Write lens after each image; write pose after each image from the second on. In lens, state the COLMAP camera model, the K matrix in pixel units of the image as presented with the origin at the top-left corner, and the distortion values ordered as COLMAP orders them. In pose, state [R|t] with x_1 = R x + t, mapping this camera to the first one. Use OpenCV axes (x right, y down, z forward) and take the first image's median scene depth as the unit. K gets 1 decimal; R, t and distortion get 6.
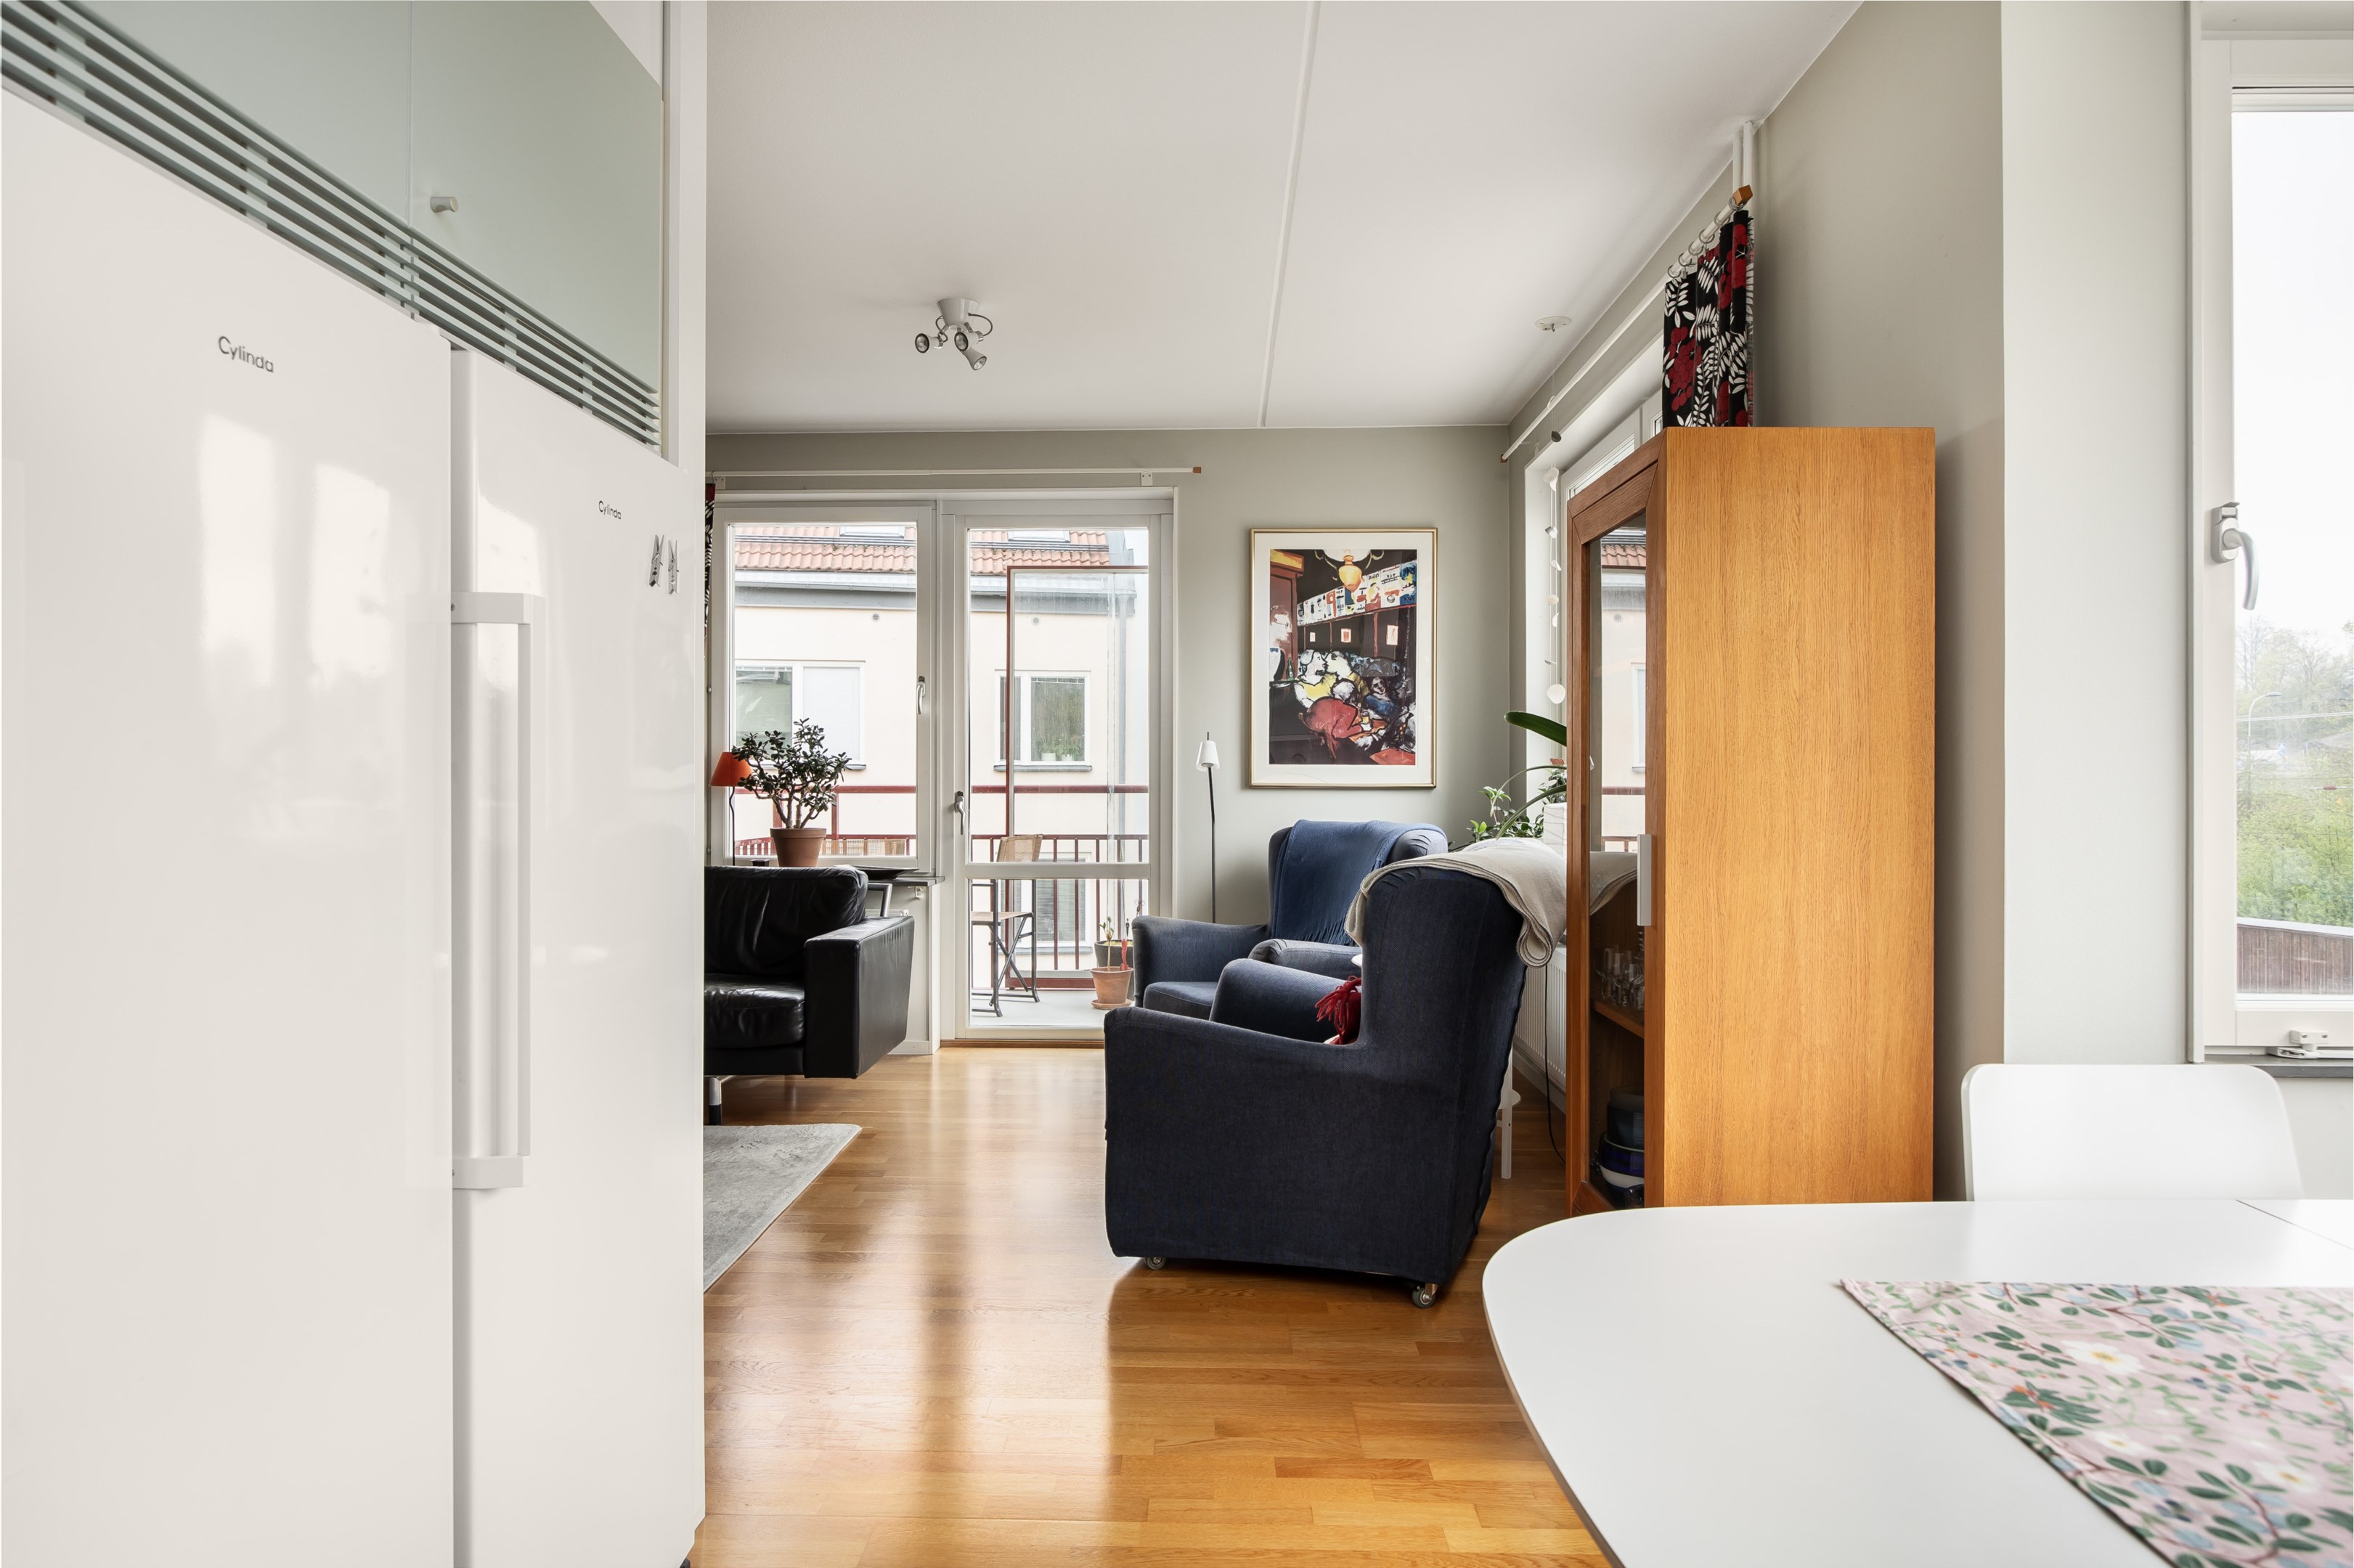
lens RADIAL K [[1380.5, 0, 1168.2], [0, 1380.5, 778.8], [0, 0, 1]] dist [-0.003084, -0.000443]
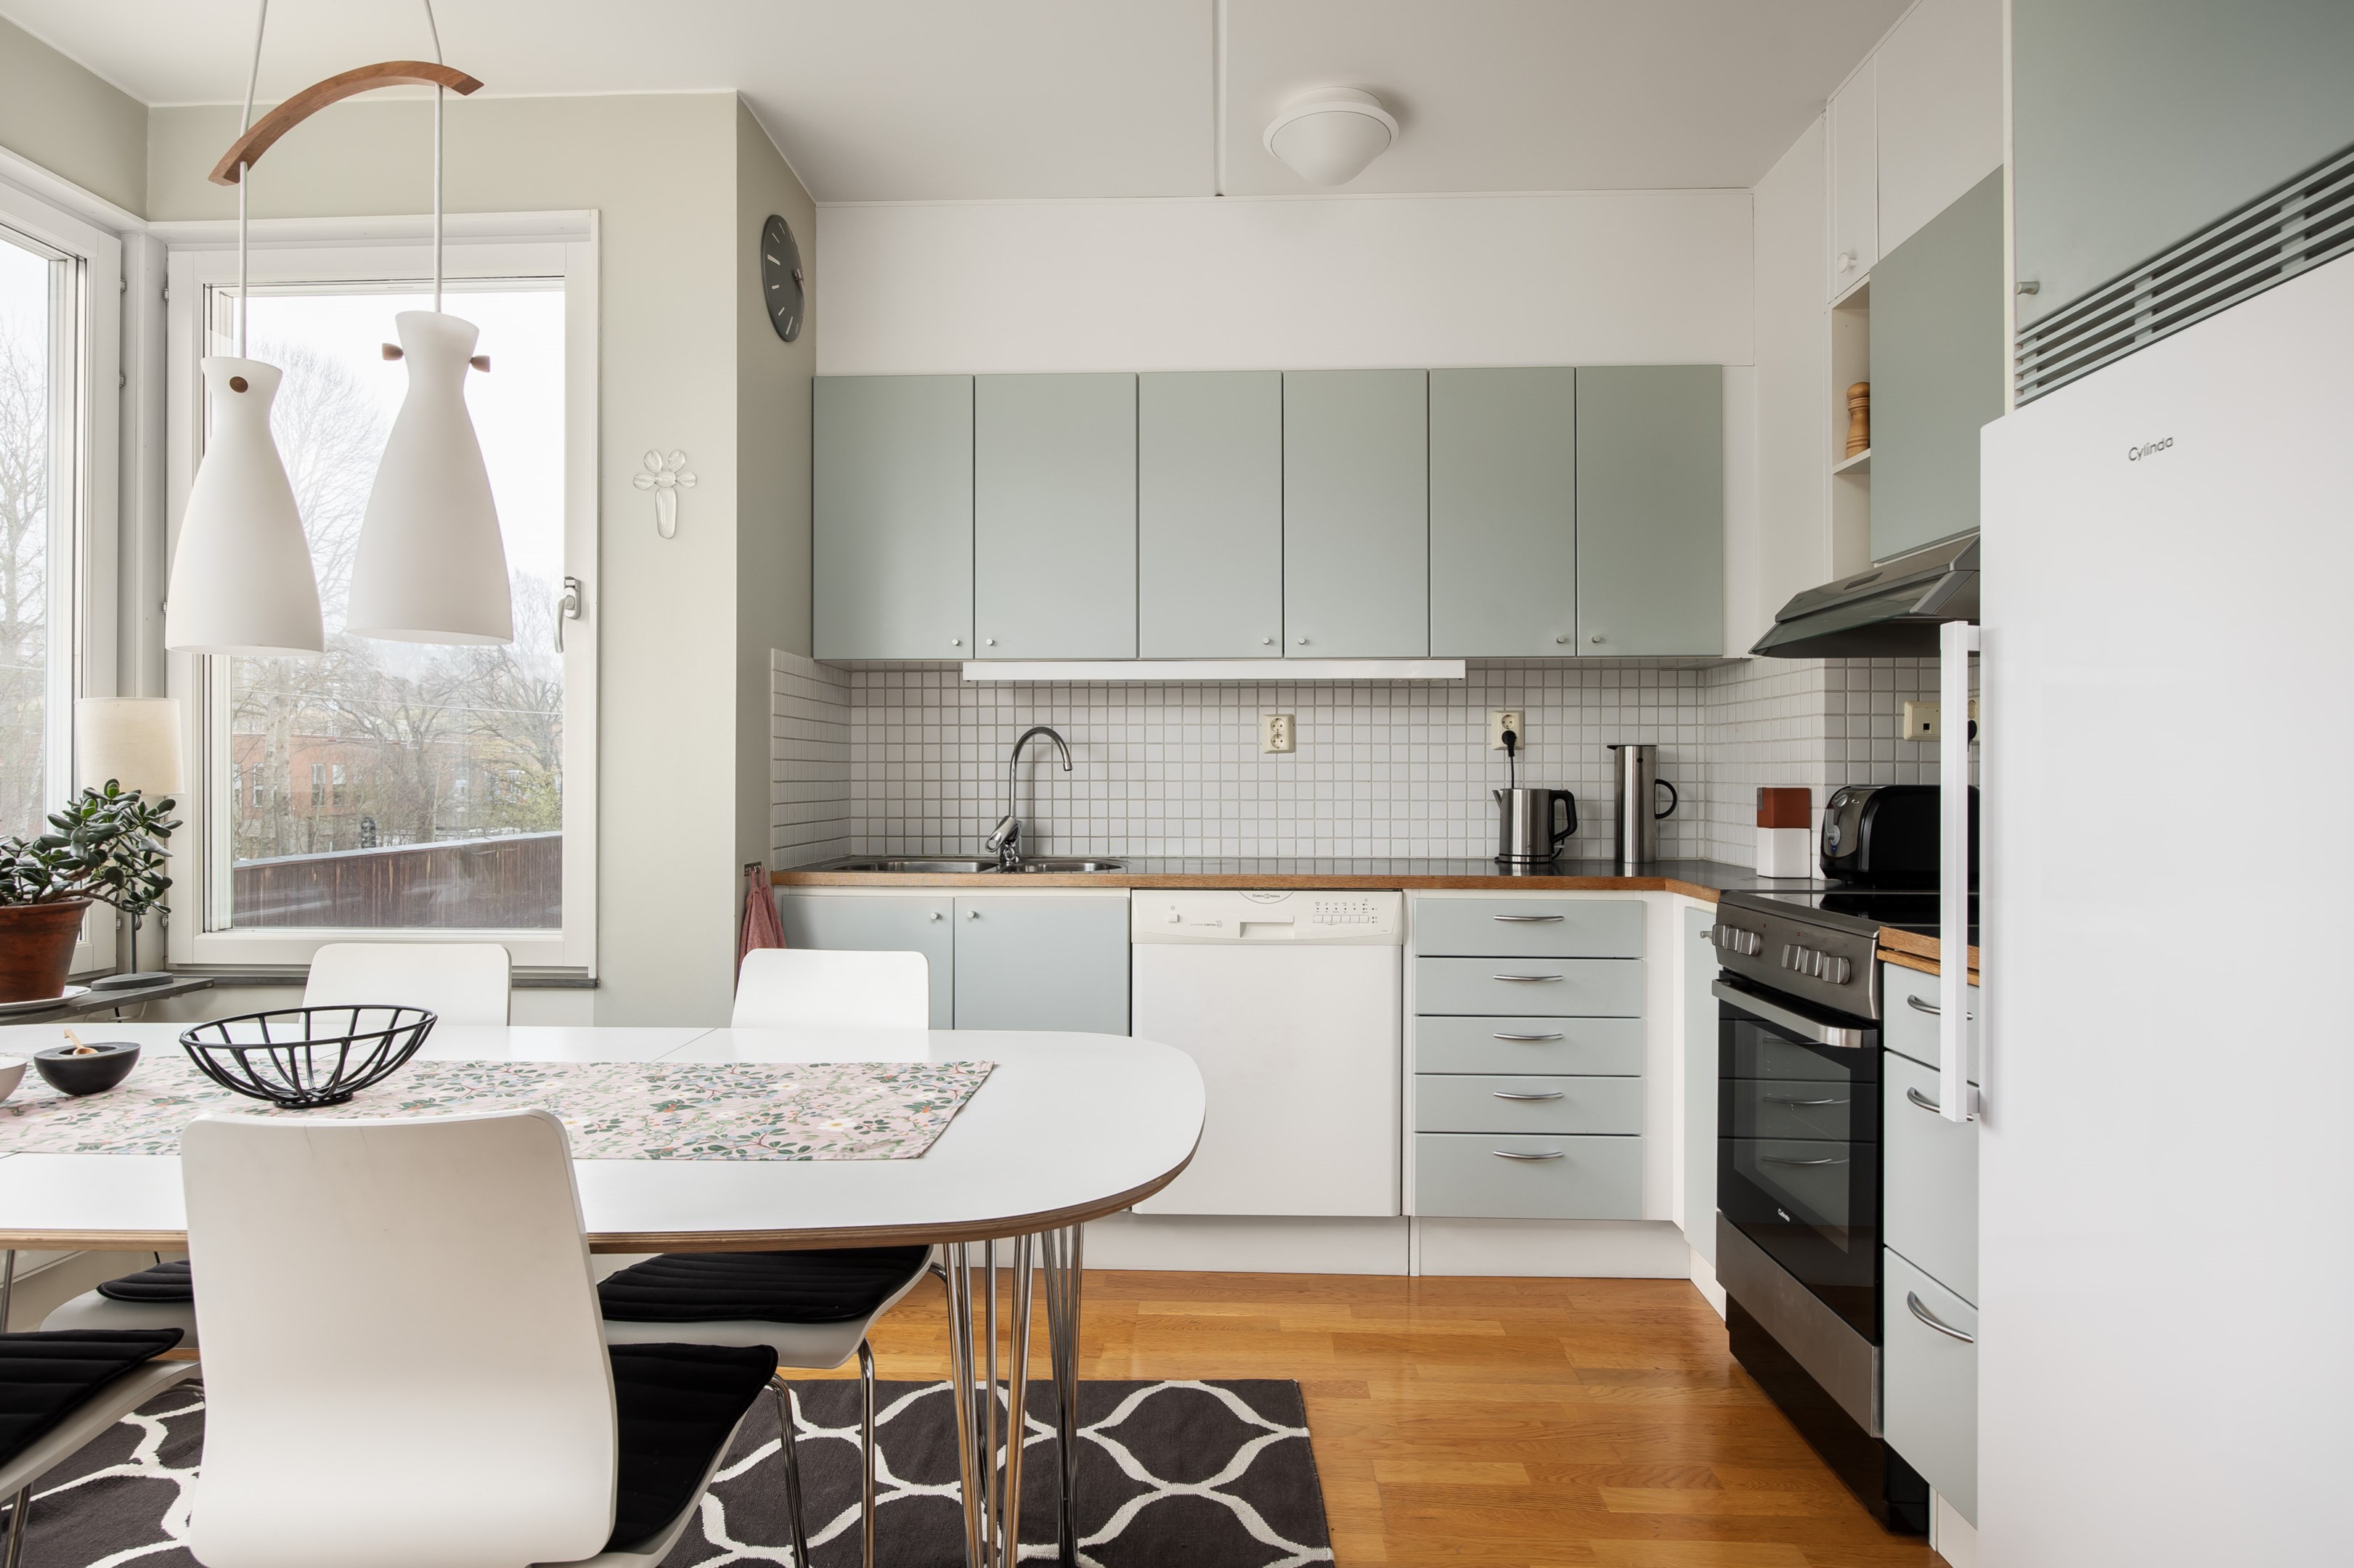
lens RADIAL K [[1289.8, 0, 1172.5], [0, 1289.8, 776.8], [0, 0, 1]] dist [-0.003801, -0.002013]
pose [[-0.999977, -0.003665, -0.005781, 0.087342], [-0.003647, 0.999989, -0.003059, 0.001621], [0.005793, -0.003038, -0.999979, 0.779143]]
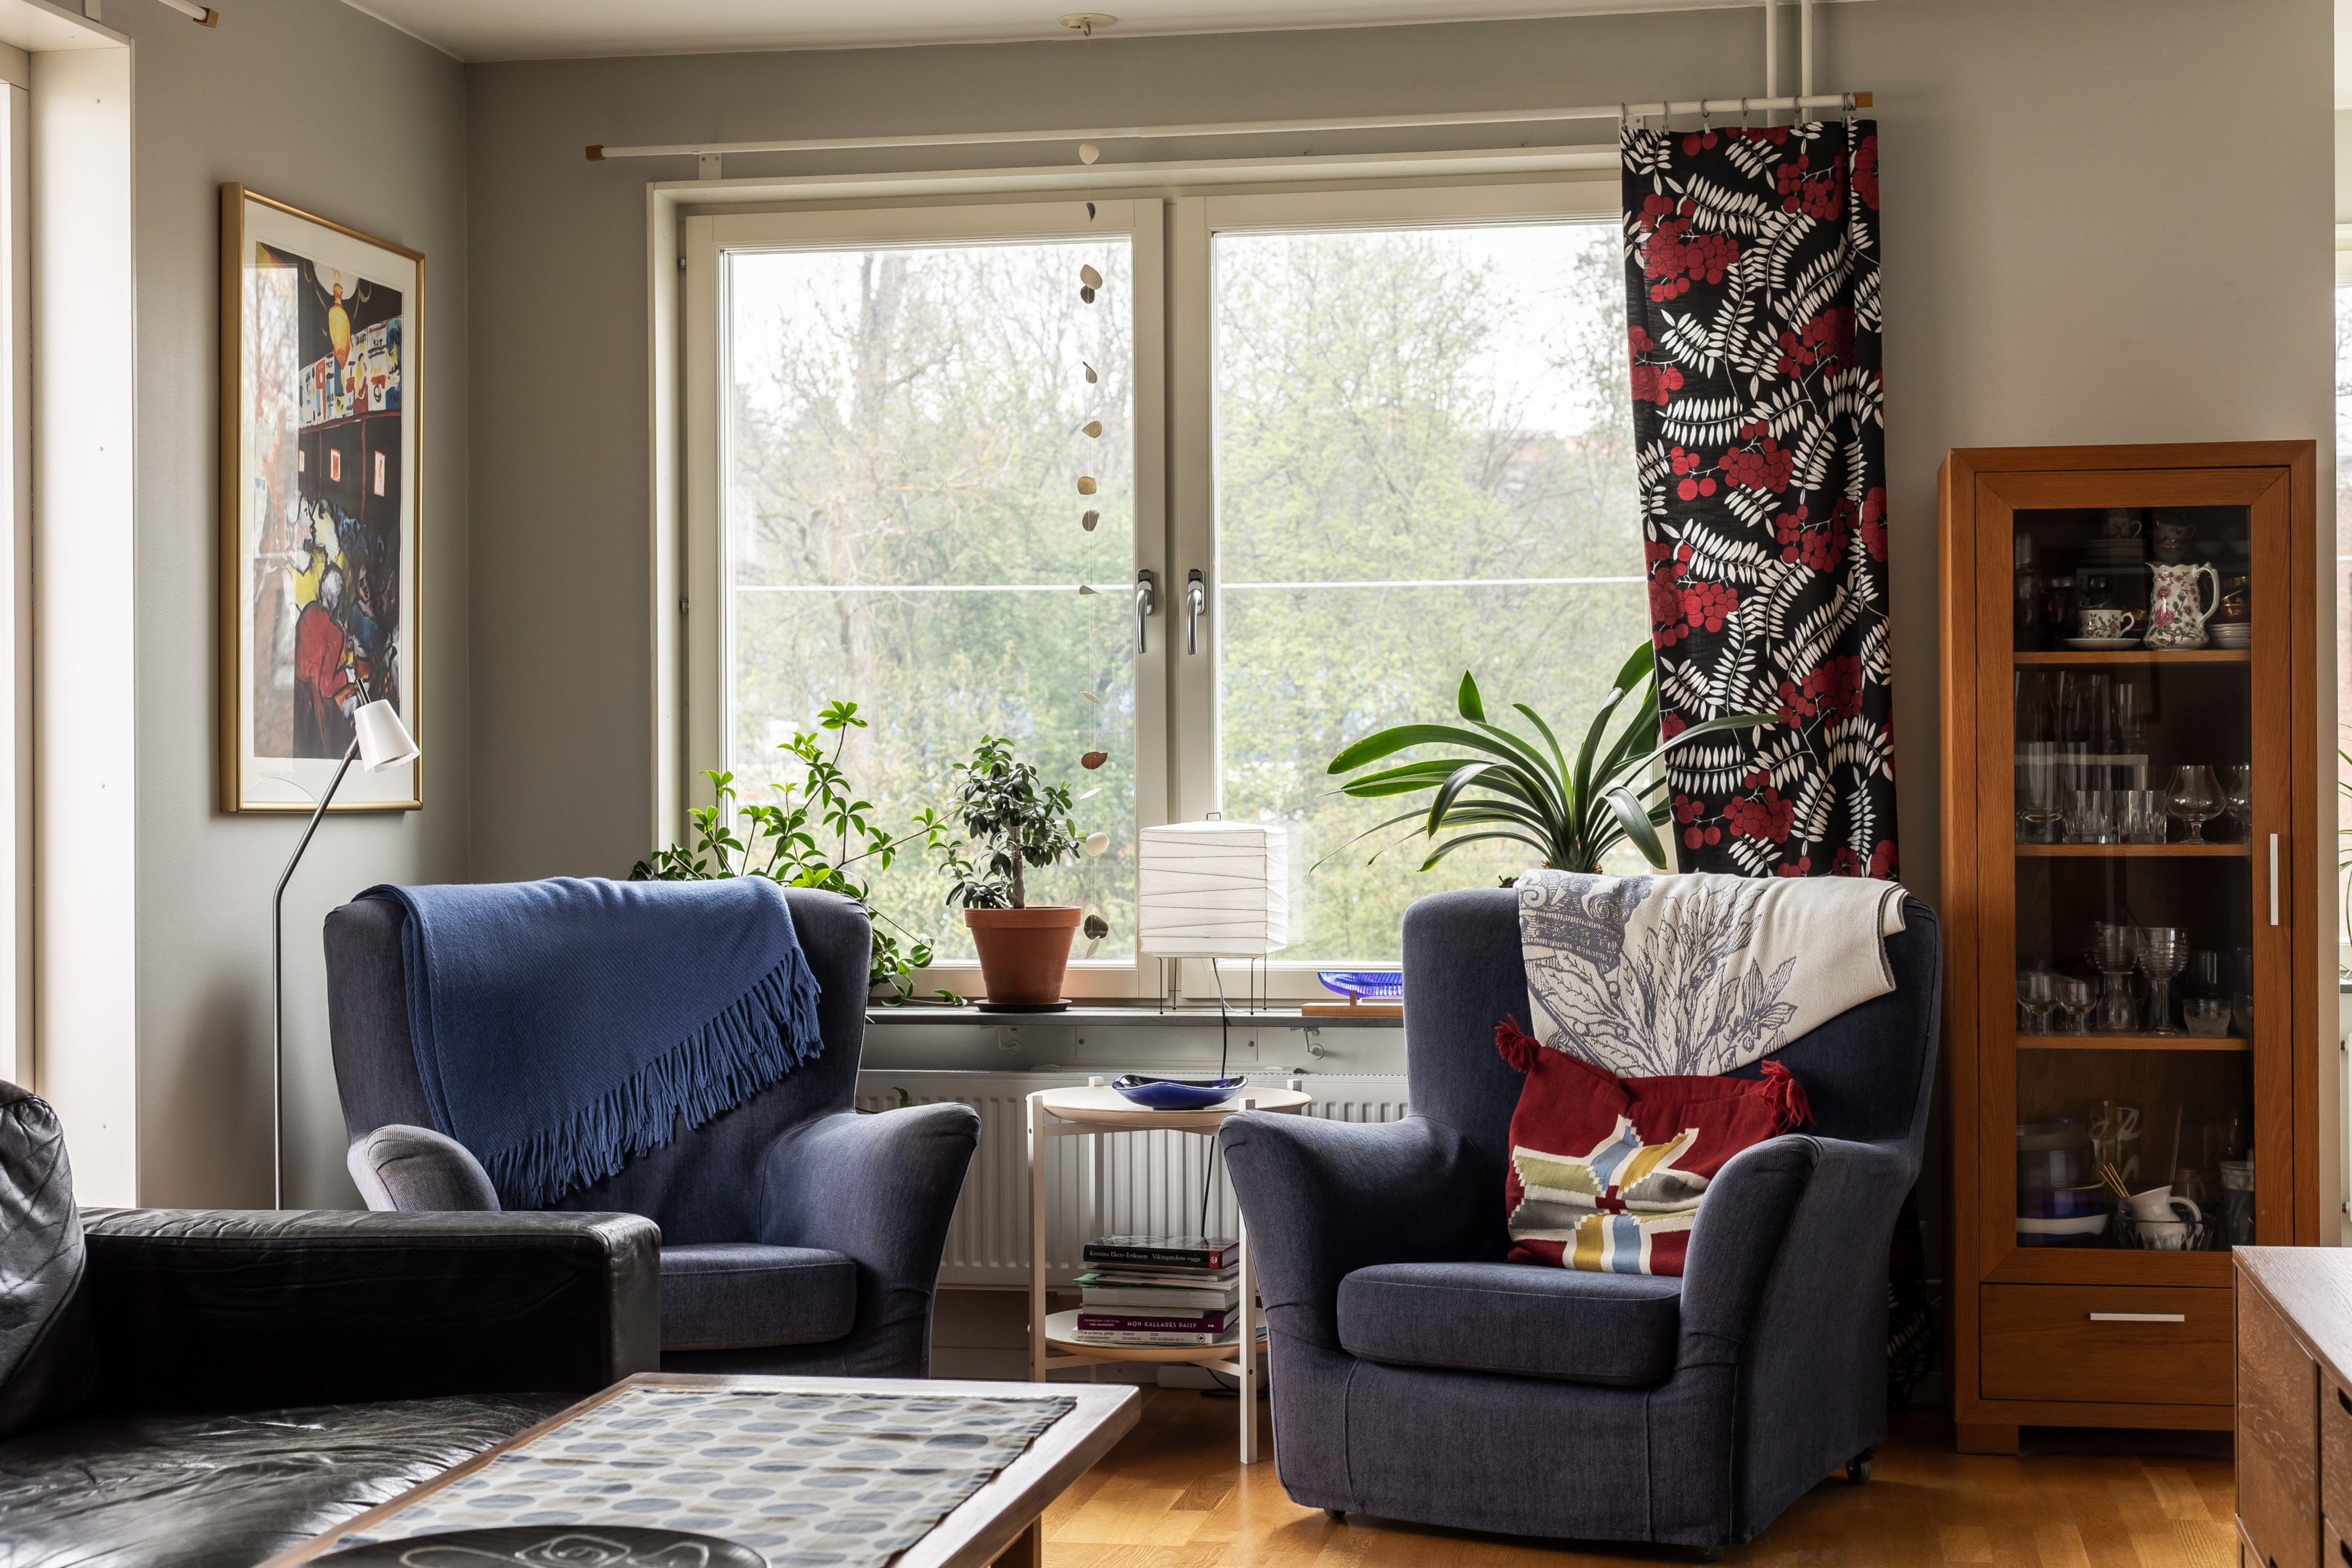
lens RADIAL K [[3495.0, 0, 1174.8], [0, 3495.0, 776.2], [0, 0, 1]] dist [0.009429, 0.000000]
pose [[0.139511, 0.002490, 0.990217, -1.798619], [0.007253, 0.999967, -0.003536, 0.000740], [-0.990194, 0.007676, 0.139489, 1.128764]]
